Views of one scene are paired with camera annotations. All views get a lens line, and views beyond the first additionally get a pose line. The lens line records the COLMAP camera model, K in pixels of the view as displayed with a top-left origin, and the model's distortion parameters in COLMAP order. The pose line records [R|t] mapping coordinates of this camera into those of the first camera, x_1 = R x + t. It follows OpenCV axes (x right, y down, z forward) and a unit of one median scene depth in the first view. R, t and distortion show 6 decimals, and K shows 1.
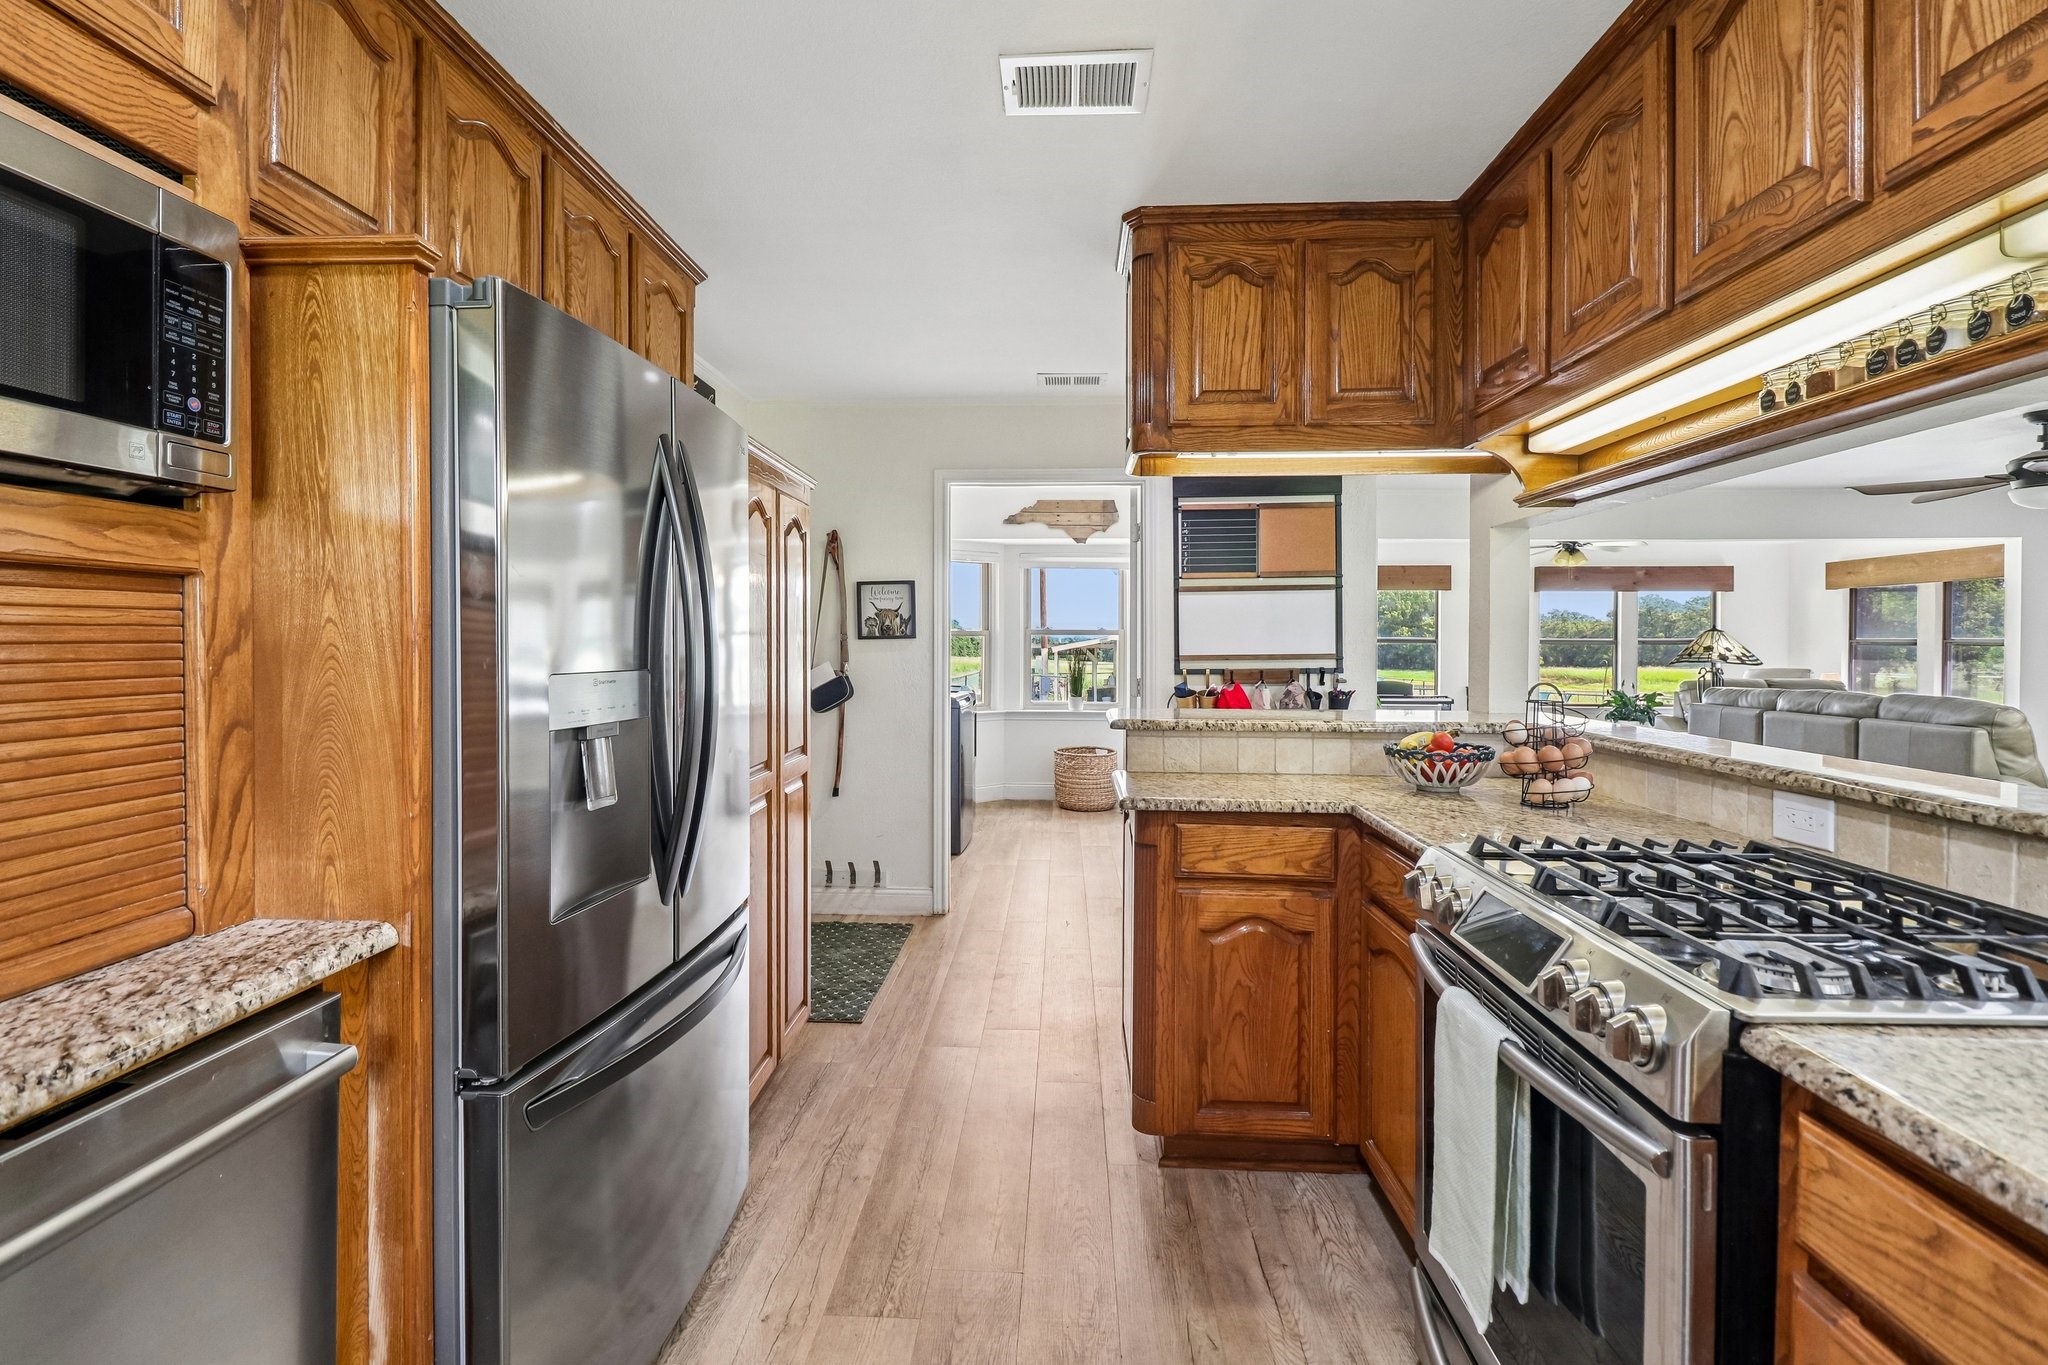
lens RADIAL K [[946.7, 0, 1019.9], [0, 946.7, 647.2], [0, 0, 1]] dist [0.005841, -0.009792]
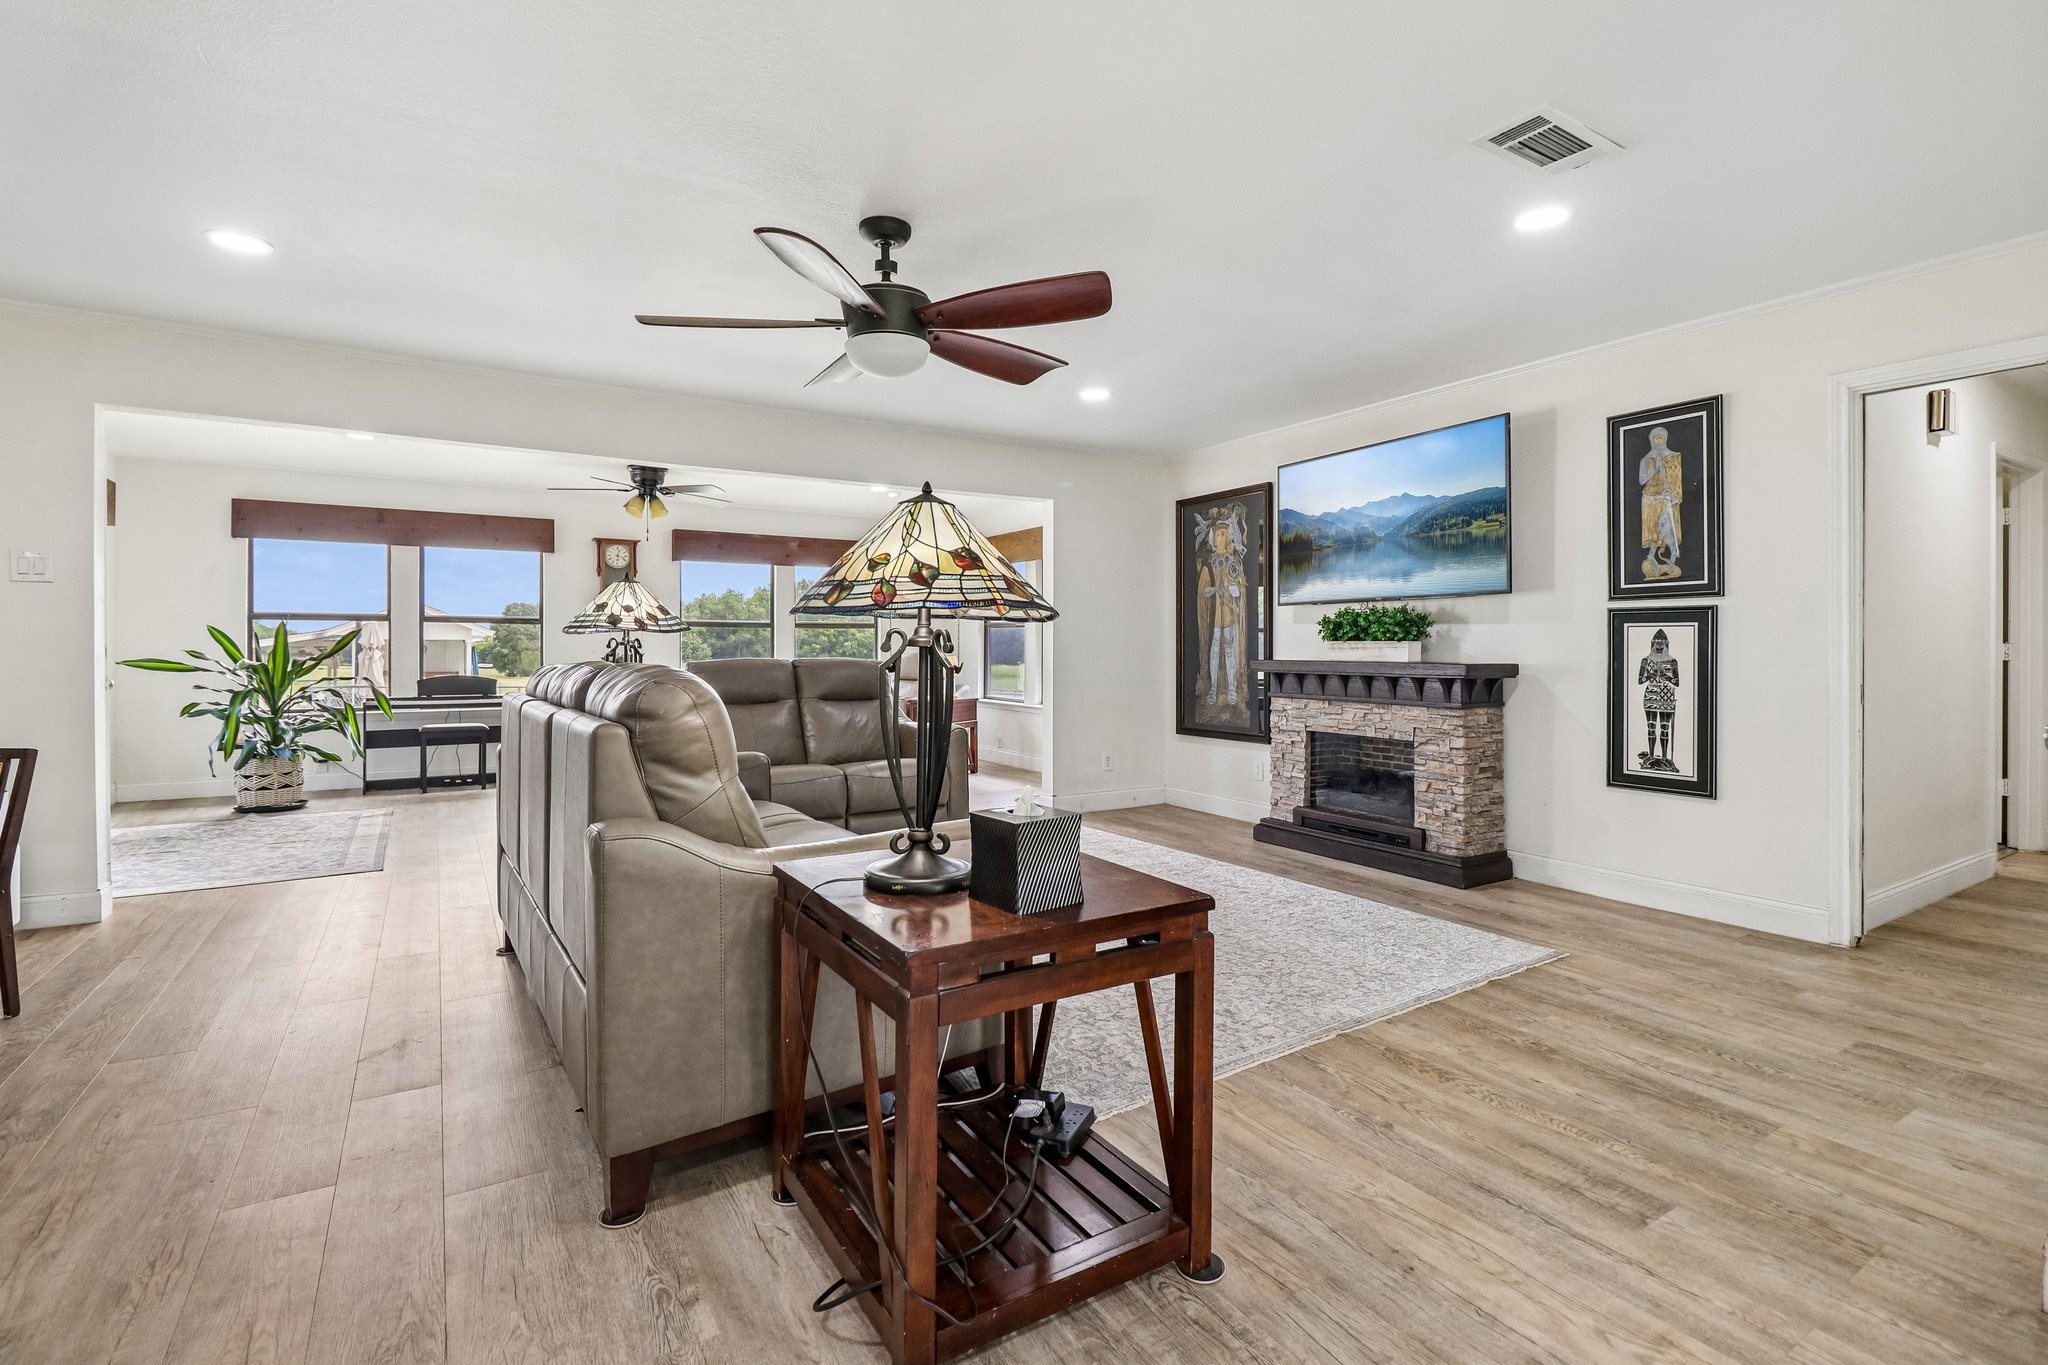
lens RADIAL K [[946.7, 0, 1019.2], [0, 946.7, 647.8], [0, 0, 1]] dist [0.005841, -0.009792]
pose [[0.826184, -0.002994, 0.563392, 1.266711], [0.005225, 0.999984, -0.002349, 0.068924], [-0.563376, 0.004884, 0.826186, 0.652752]]
